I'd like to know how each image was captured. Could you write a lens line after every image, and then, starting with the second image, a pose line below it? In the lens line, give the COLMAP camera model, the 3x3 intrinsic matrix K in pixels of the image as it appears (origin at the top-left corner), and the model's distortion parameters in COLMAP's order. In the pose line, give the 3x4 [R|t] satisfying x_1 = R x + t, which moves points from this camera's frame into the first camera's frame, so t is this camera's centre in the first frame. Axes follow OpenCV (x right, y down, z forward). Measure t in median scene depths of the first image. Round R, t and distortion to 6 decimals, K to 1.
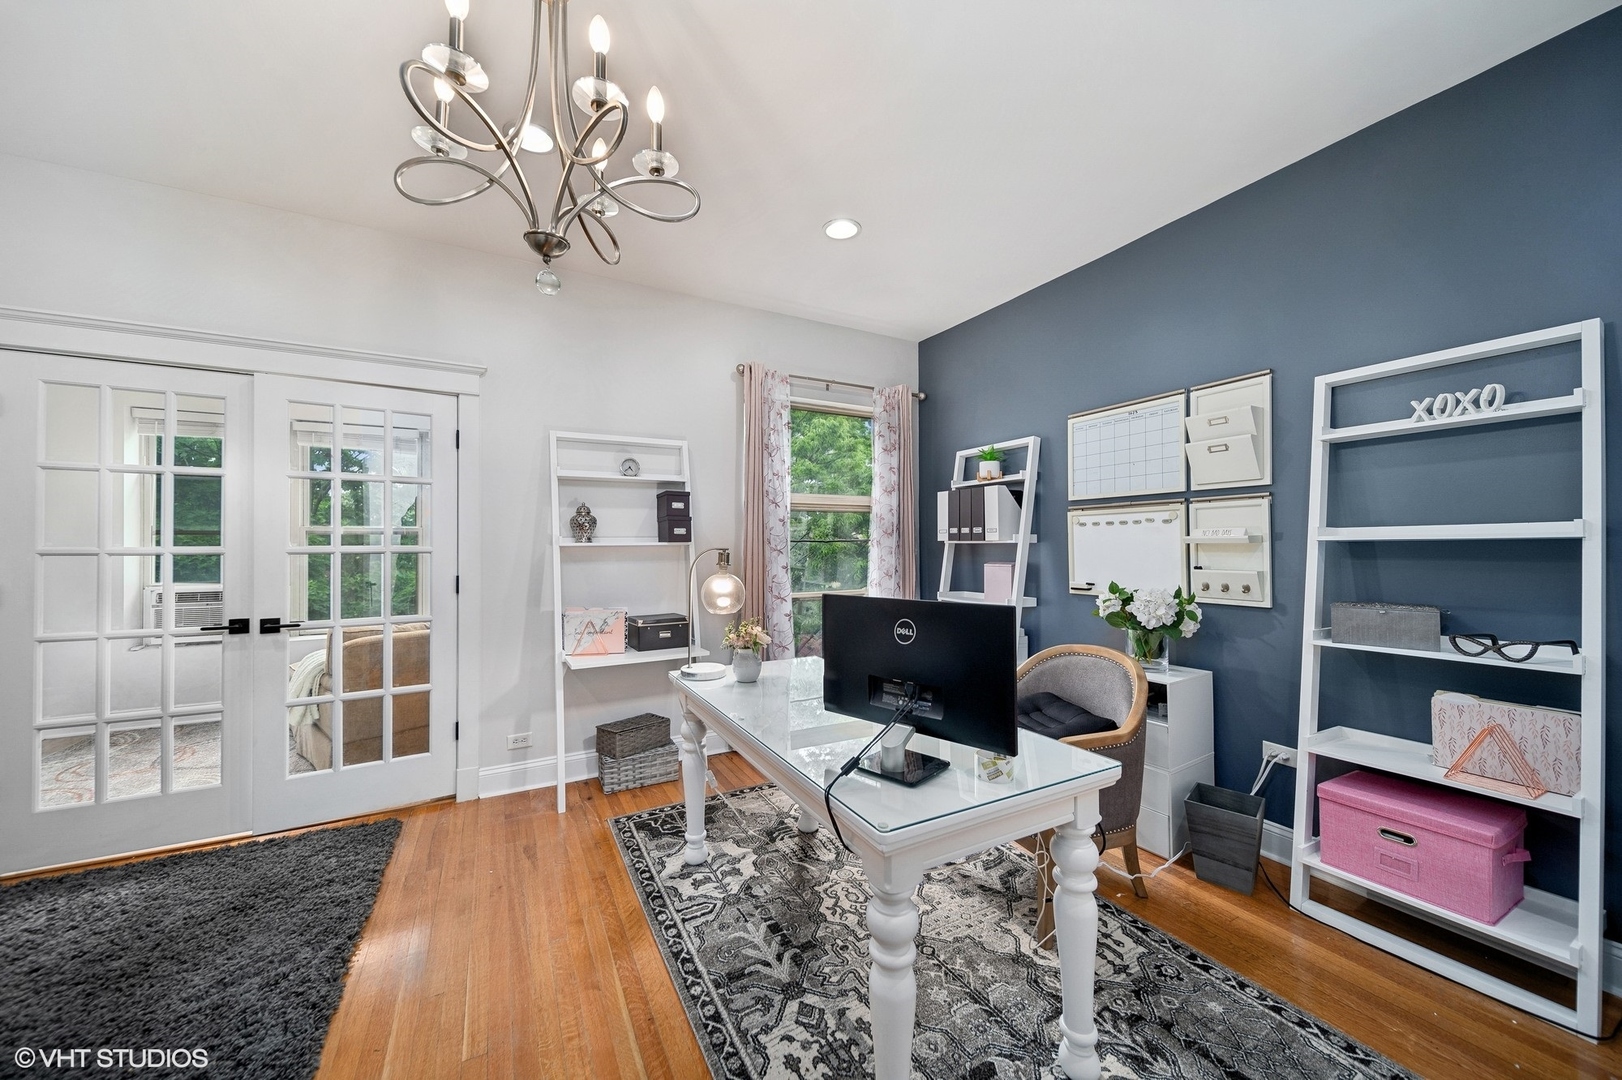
lens RADIAL K [[576.9, 0, 789.9], [0, 576.9, 531.2], [0, 0, 1]] dist [0.000229, -0.000292]
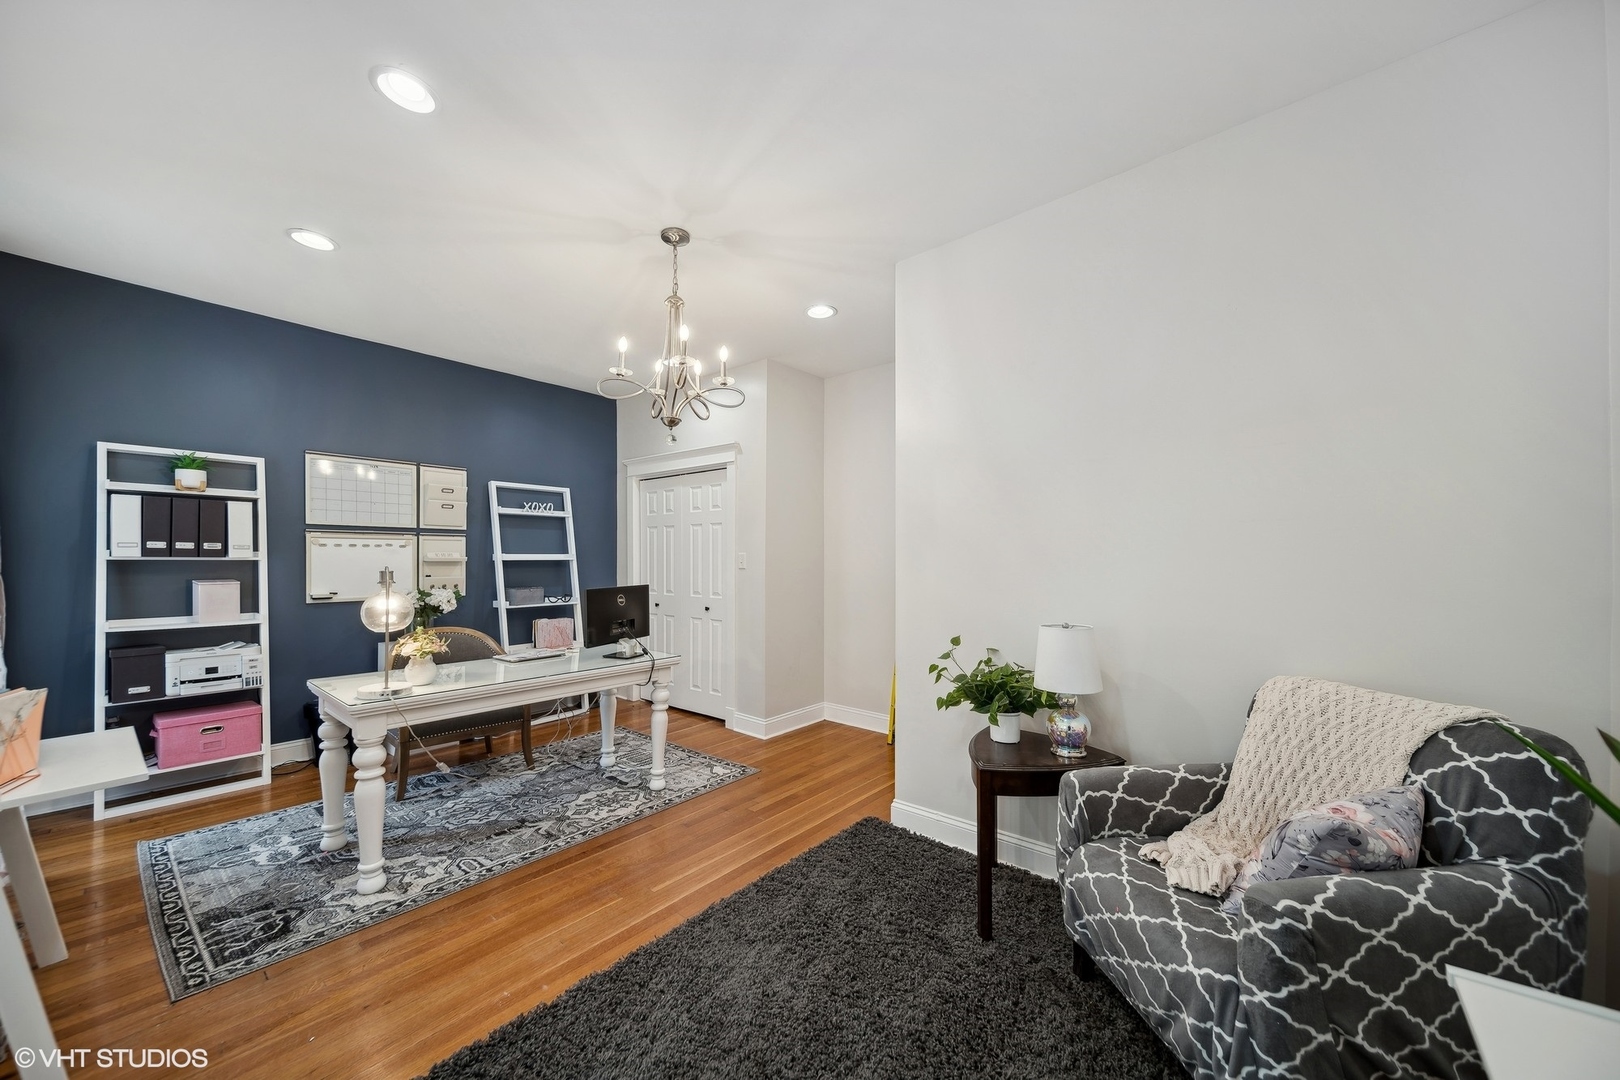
lens RADIAL K [[596.3, 0, 812.1], [0, 596.3, 560.3], [0, 0, 1]] dist [0.000055, -0.000013]
pose [[-0.398499, 0.001473, 0.917168, -1.445690], [-0.025196, 0.999604, -0.012552, 0.013762], [-0.916823, -0.028111, -0.398304, 0.776388]]
